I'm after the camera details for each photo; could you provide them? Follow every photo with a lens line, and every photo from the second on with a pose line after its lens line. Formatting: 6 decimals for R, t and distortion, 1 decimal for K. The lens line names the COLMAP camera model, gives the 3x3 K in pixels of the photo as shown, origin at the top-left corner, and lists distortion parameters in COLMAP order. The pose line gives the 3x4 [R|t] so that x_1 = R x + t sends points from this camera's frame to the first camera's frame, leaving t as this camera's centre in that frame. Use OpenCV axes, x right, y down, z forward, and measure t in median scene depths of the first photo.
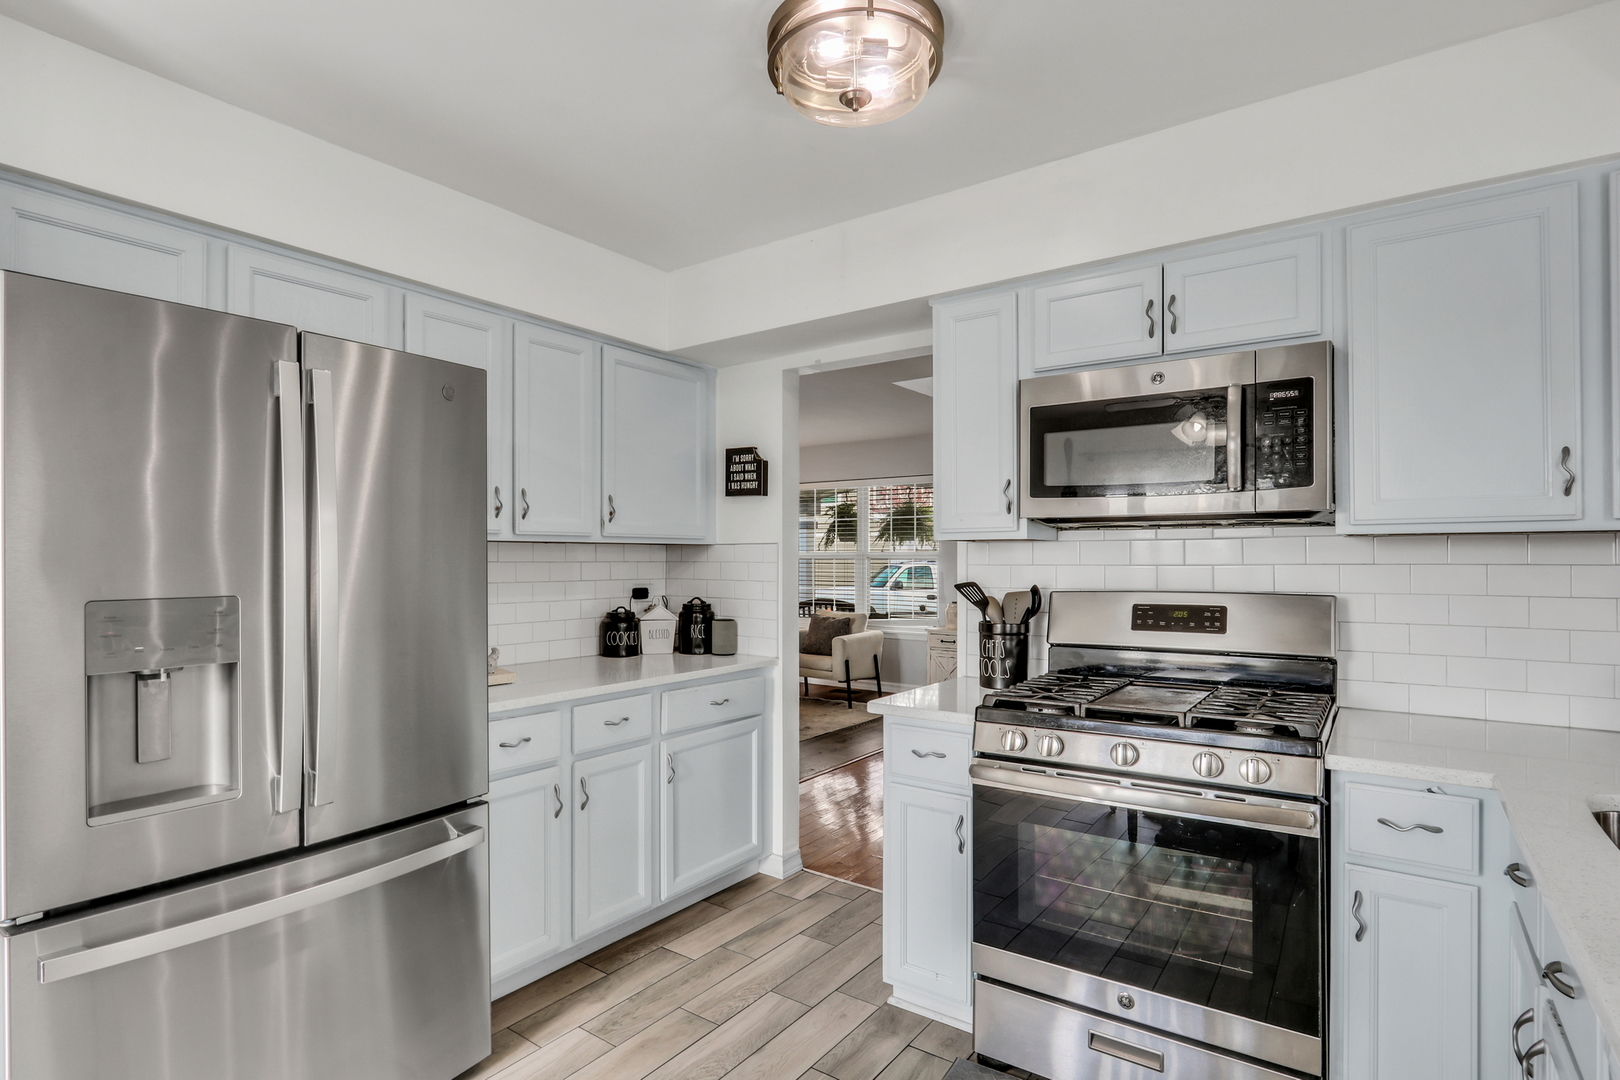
lens RADIAL K [[816.6, 0, 798.9], [0, 816.6, 557.2], [0, 0, 1]] dist [-0.018598, 0.002001]
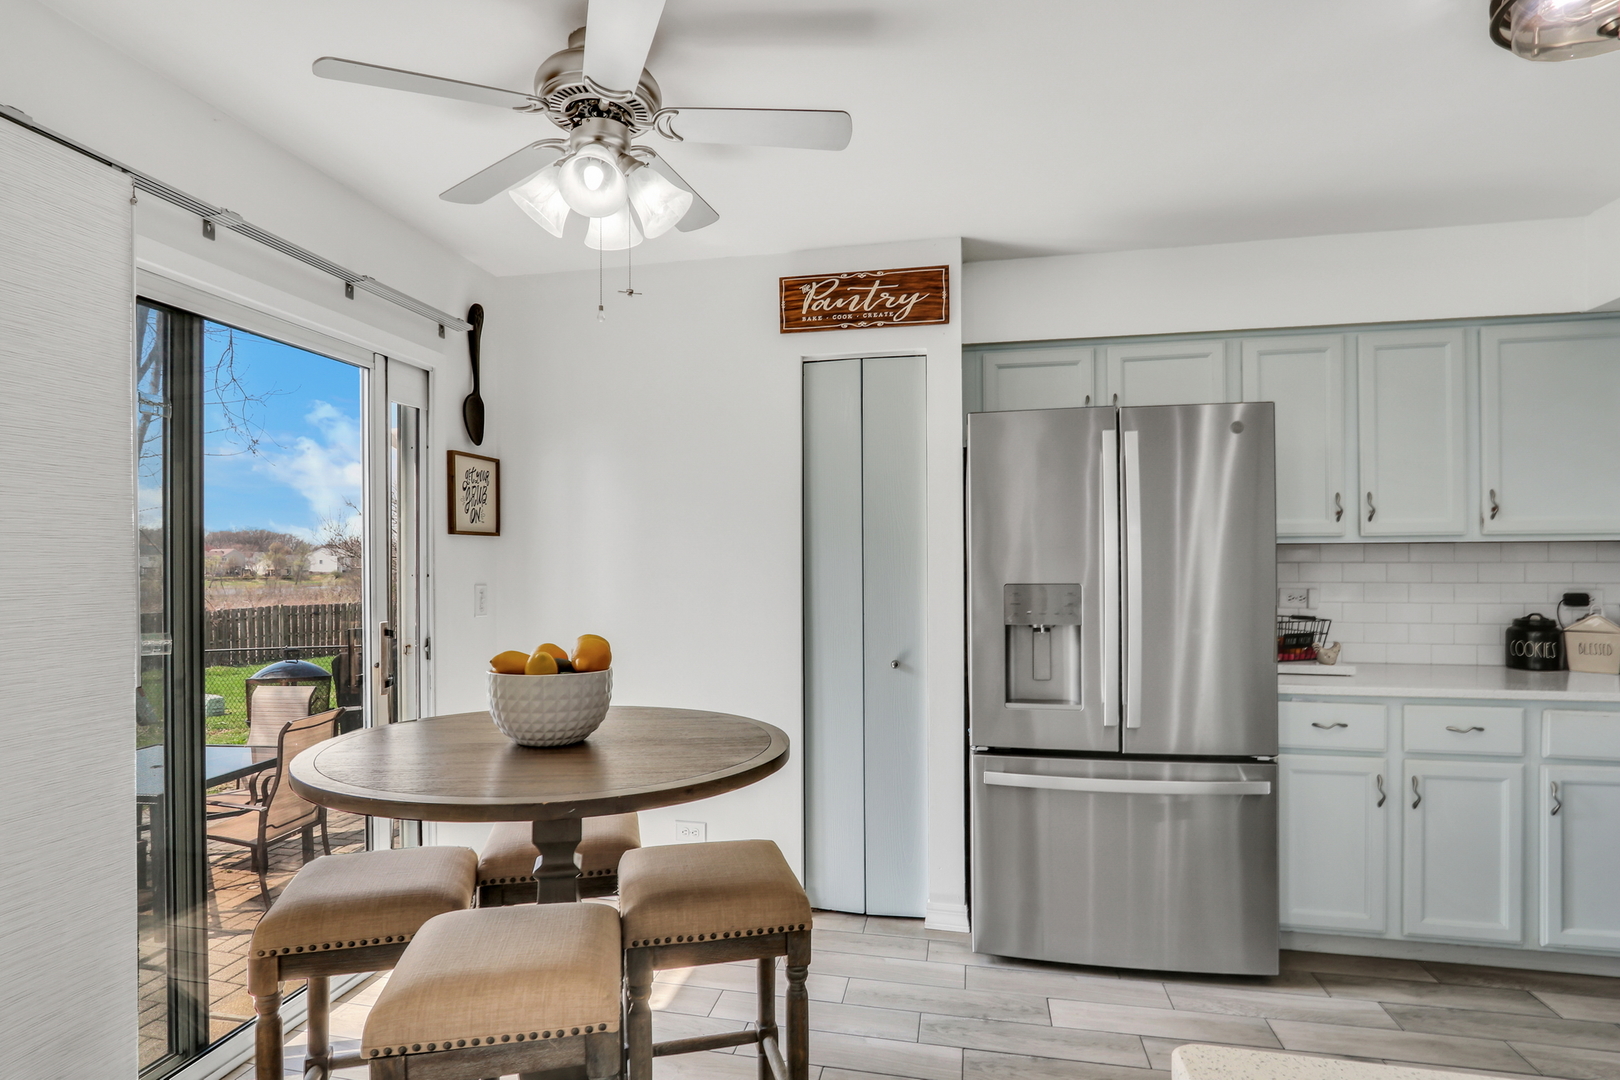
lens RADIAL K [[816.6, 0, 775.7], [0, 816.6, 569.0], [0, 0, 1]] dist [-0.018598, 0.002001]
pose [[0.395075, 0.006847, -0.918623, 0.313121], [0.006468, 0.999927, 0.010235, -0.001075], [0.918626, -0.009985, 0.395002, -0.108744]]
